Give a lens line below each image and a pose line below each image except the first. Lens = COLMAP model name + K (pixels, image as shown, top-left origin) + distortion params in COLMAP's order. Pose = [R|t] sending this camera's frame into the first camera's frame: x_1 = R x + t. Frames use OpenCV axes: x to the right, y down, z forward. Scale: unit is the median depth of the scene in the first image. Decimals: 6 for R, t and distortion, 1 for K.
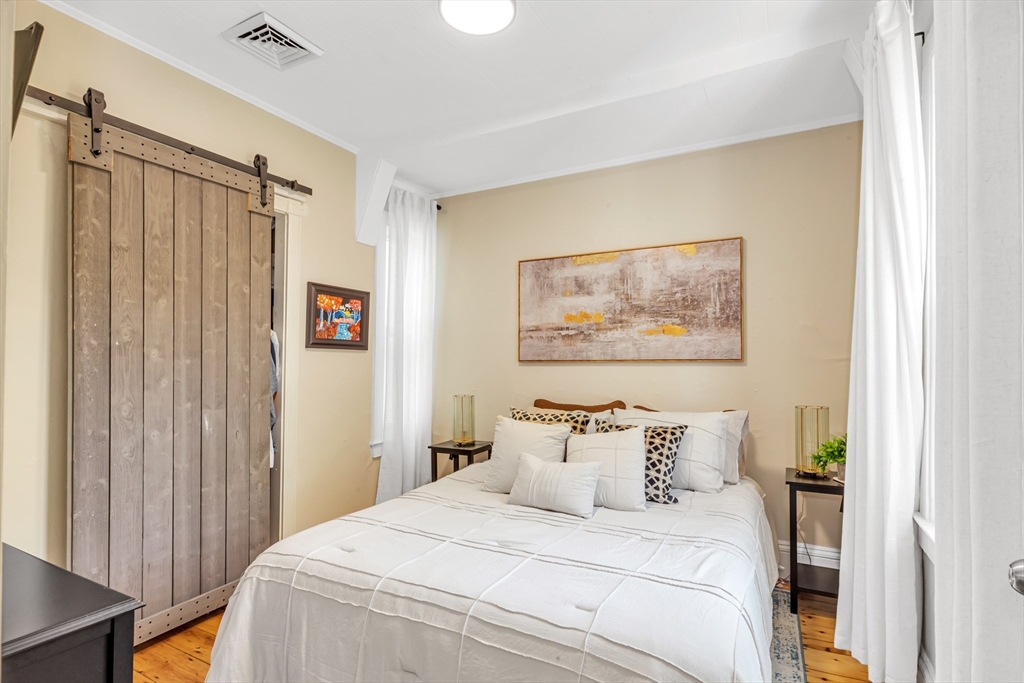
lens RADIAL K [[464.9, 0, 536.9], [0, 464.9, 358.3], [0, 0, 1]] dist [-0.000510, -0.000220]
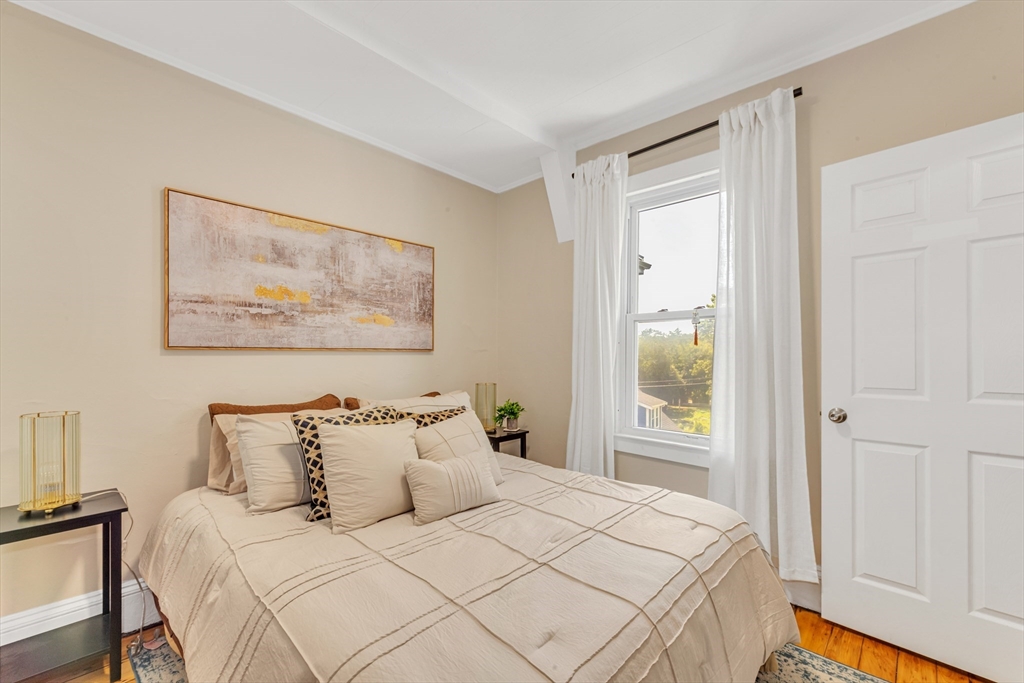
lens RADIAL K [[416.6, 0, 508.0], [0, 416.6, 356.2], [0, 0, 1]] dist [0.000973, -0.000934]
pose [[0.325994, -0.001528, 0.945371, -0.468941], [-0.011223, 0.999922, 0.005486, 0.010572], [-0.945305, -0.012398, 0.325951, 0.423071]]
